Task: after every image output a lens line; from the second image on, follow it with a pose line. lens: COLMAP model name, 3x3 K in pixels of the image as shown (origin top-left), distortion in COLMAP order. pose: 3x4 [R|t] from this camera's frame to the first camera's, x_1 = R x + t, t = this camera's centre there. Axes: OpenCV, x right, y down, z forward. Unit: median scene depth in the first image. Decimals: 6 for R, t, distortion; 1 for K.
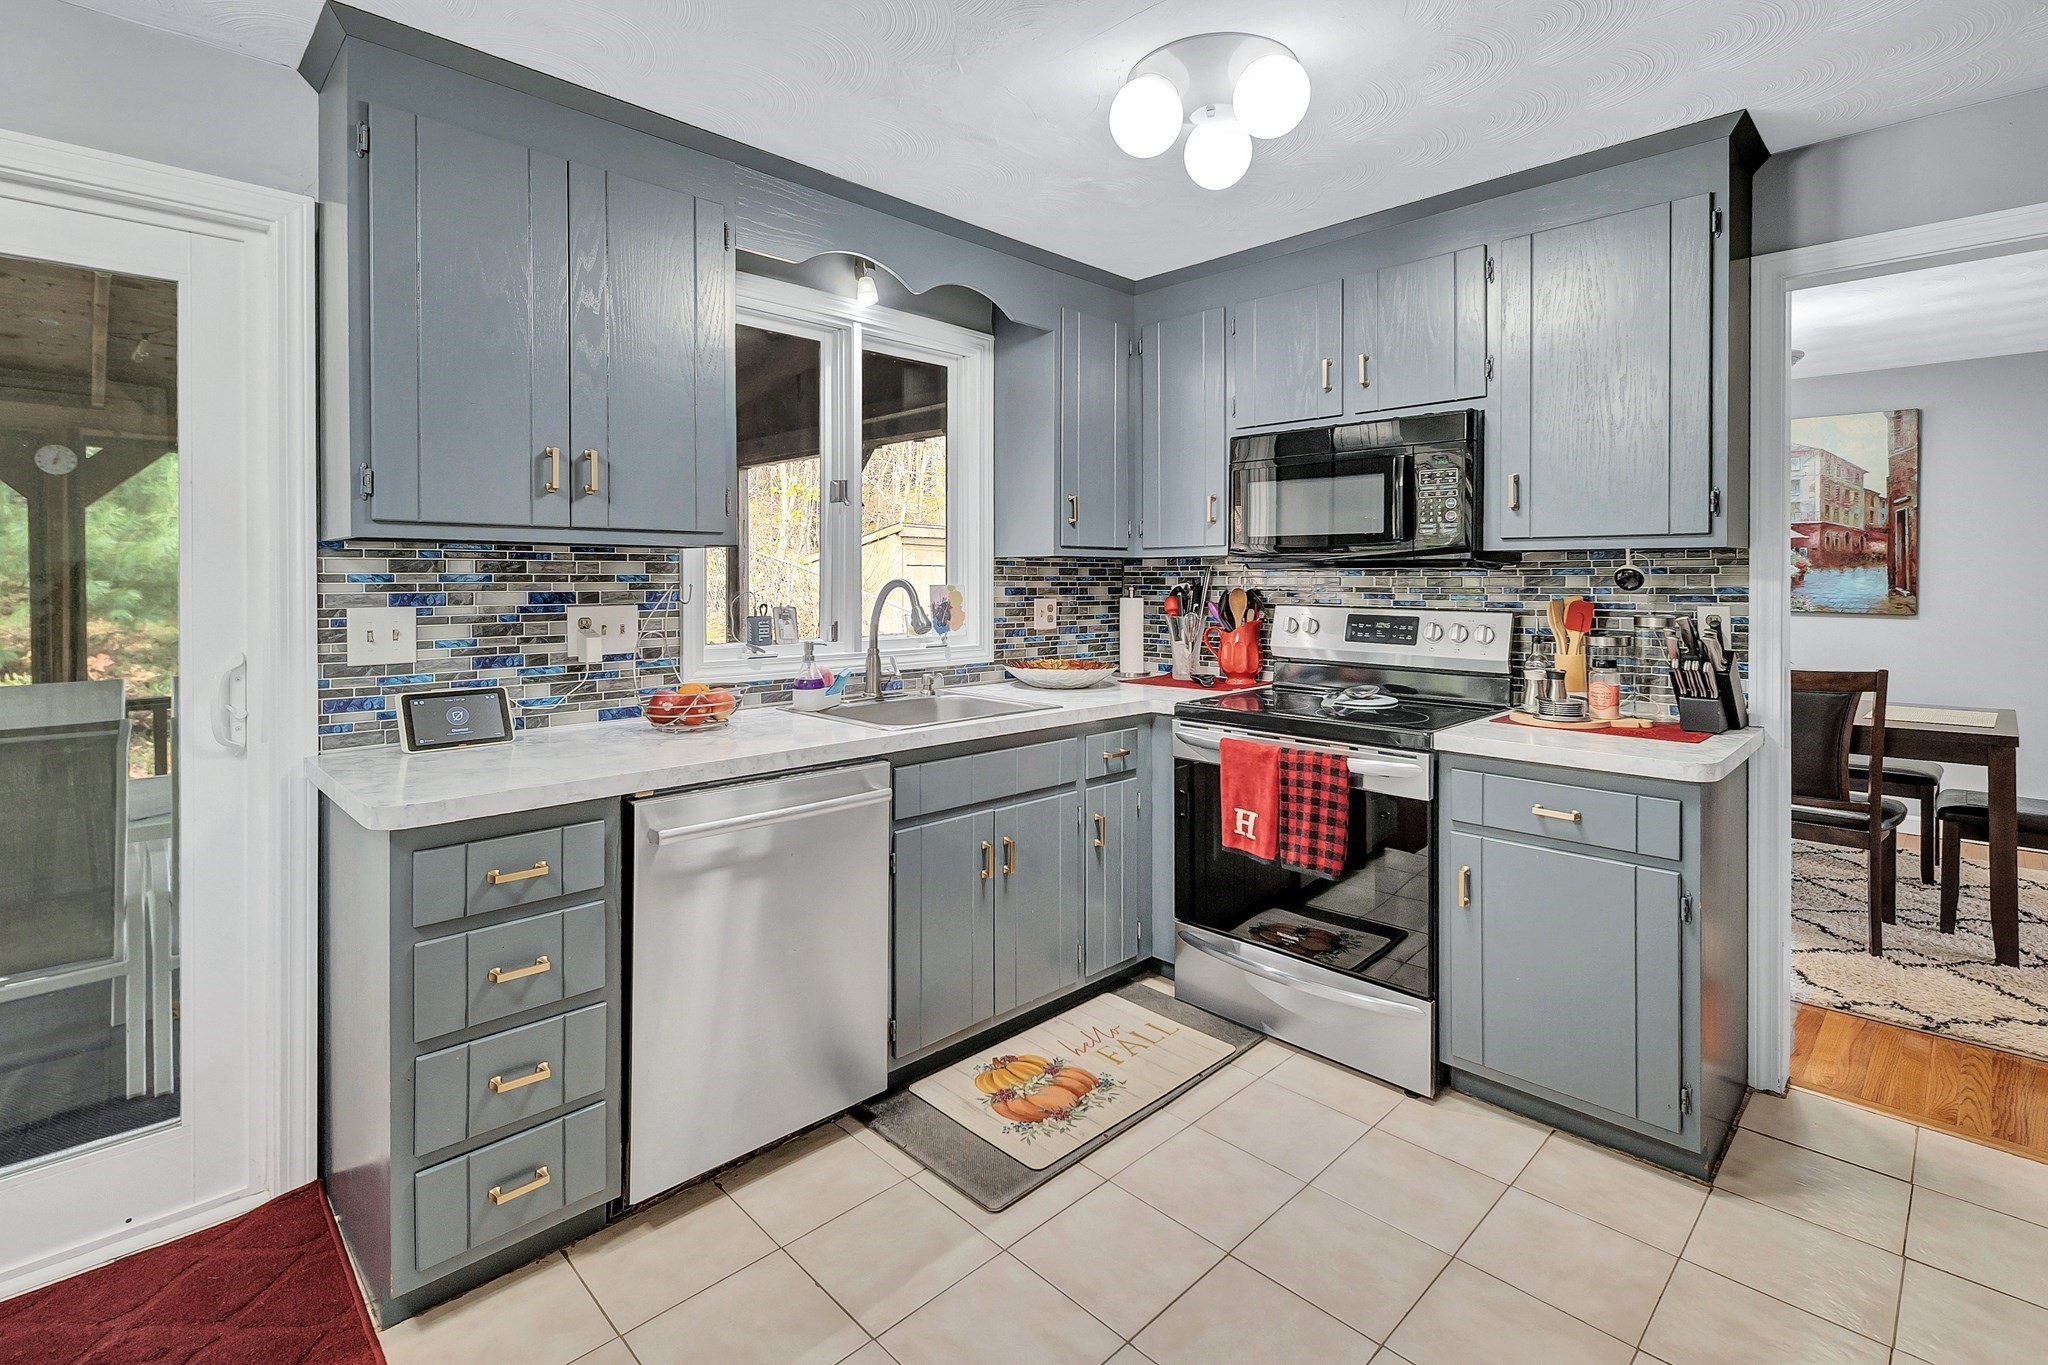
lens RADIAL K [[952.5, 0, 1026.9], [0, 952.5, 580.4], [0, 0, 1]] dist [0.010119, -0.000495]
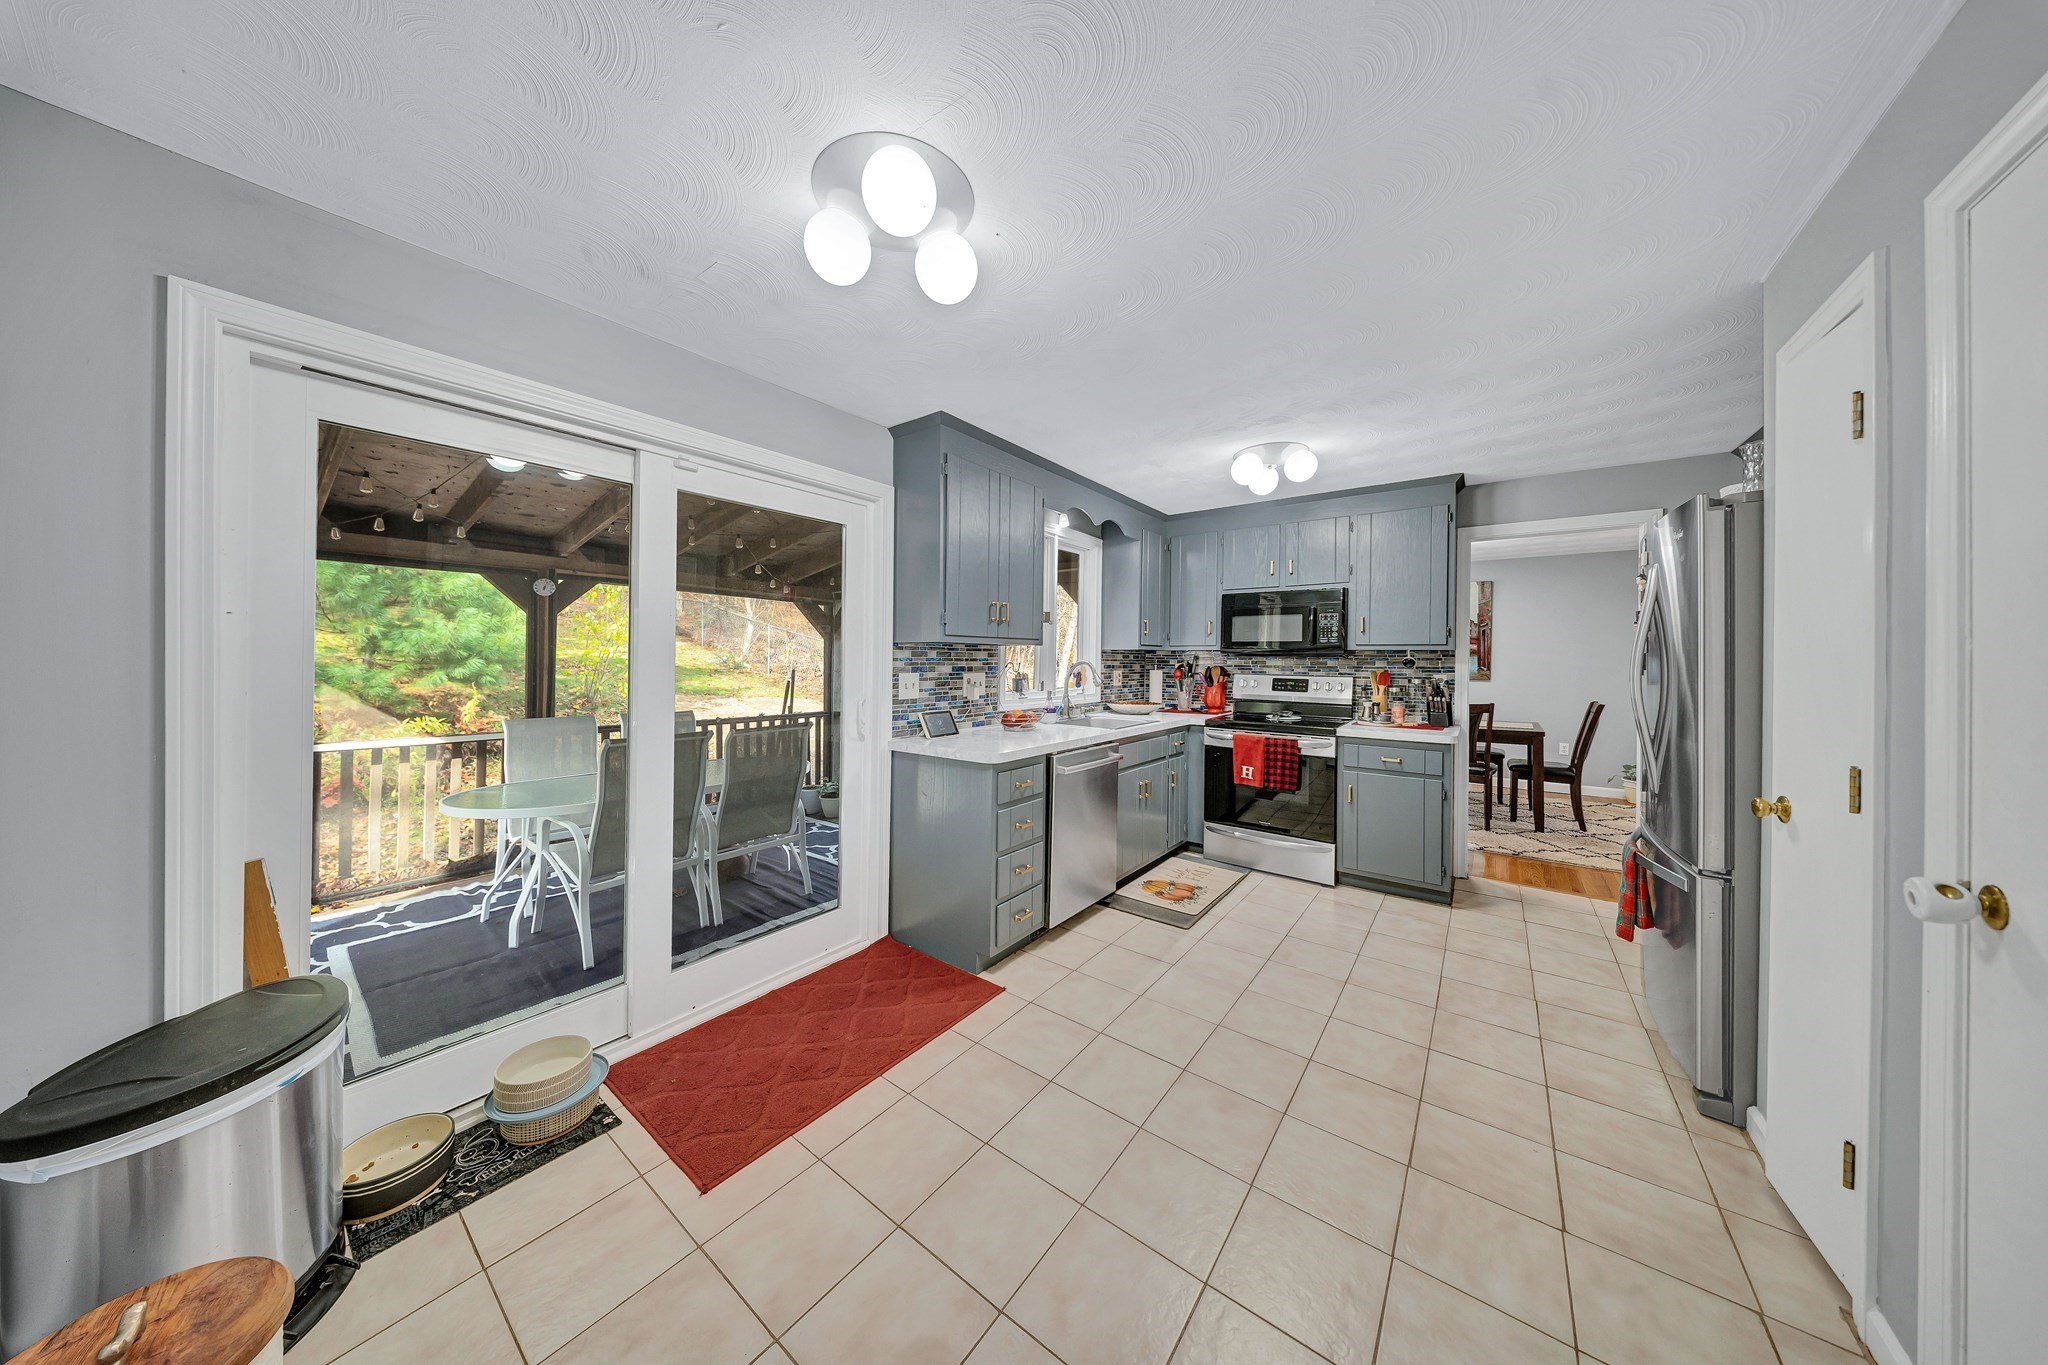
lens RADIAL K [[621.2, 0, 1025.8], [0, 621.2, 656.5], [0, 0, 1]] dist [0.010203, -0.000014]
pose [[0.988983, 0.007004, 0.147862, -0.492405], [-0.006348, 0.999968, -0.004908, -0.003227], [-0.147891, 0.003915, 0.988996, -0.349396]]
